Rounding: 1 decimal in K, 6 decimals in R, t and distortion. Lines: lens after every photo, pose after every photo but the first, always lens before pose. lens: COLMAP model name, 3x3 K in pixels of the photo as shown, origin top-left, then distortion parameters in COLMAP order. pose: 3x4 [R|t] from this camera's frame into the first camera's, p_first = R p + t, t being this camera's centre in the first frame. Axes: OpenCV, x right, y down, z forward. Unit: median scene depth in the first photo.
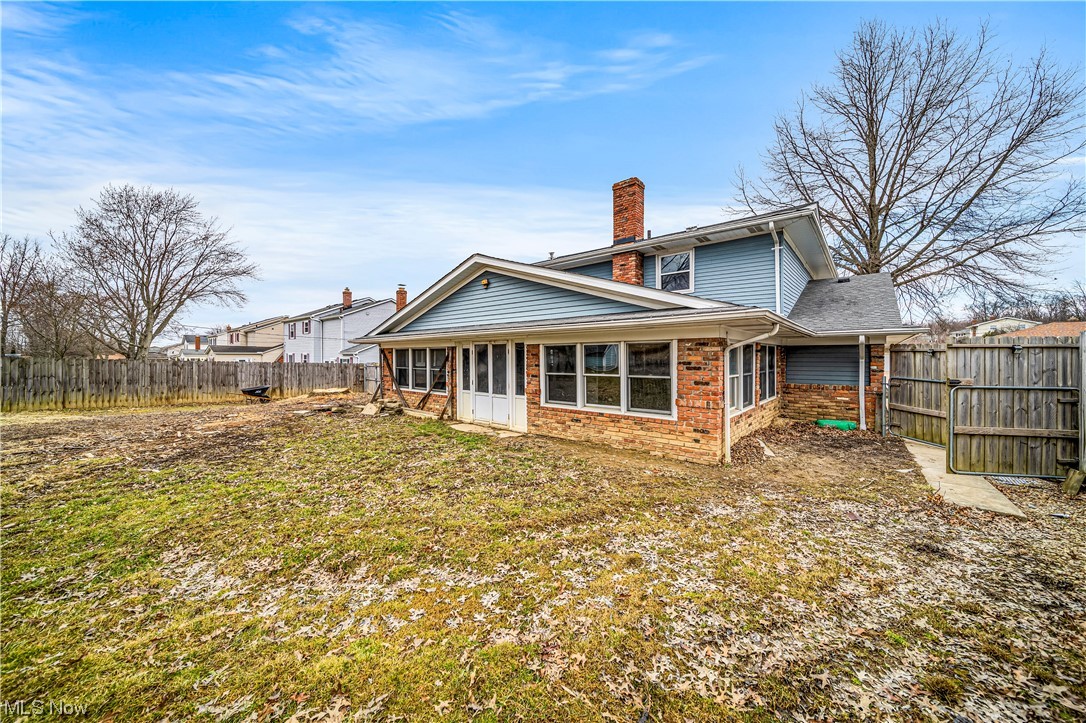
lens RADIAL K [[377.0, 0, 538.6], [0, 377.0, 355.9], [0, 0, 1]] dist [-0.000059, 0.000065]
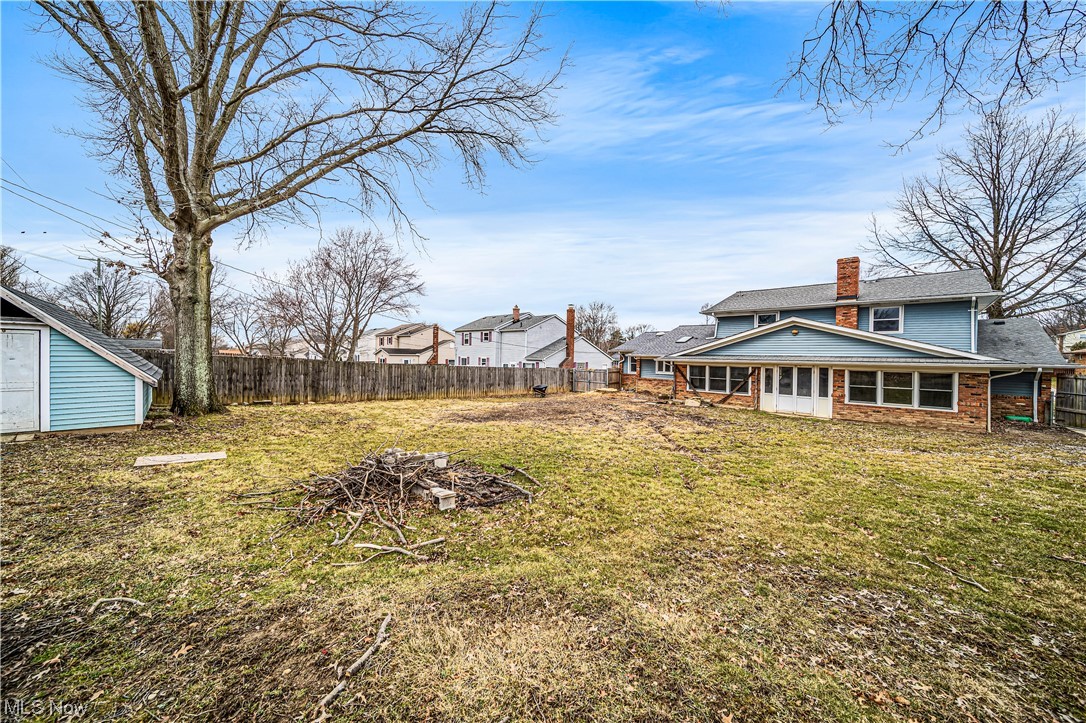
lens RADIAL K [[377.0, 0, 538.6], [0, 377.0, 355.9], [0, 0, 1]] dist [-0.000059, 0.000065]
pose [[0.996785, 0.016385, -0.078433, -0.998327], [-0.015994, 0.999856, 0.005615, -0.062464], [0.078514, -0.004343, 0.996904, -0.696766]]
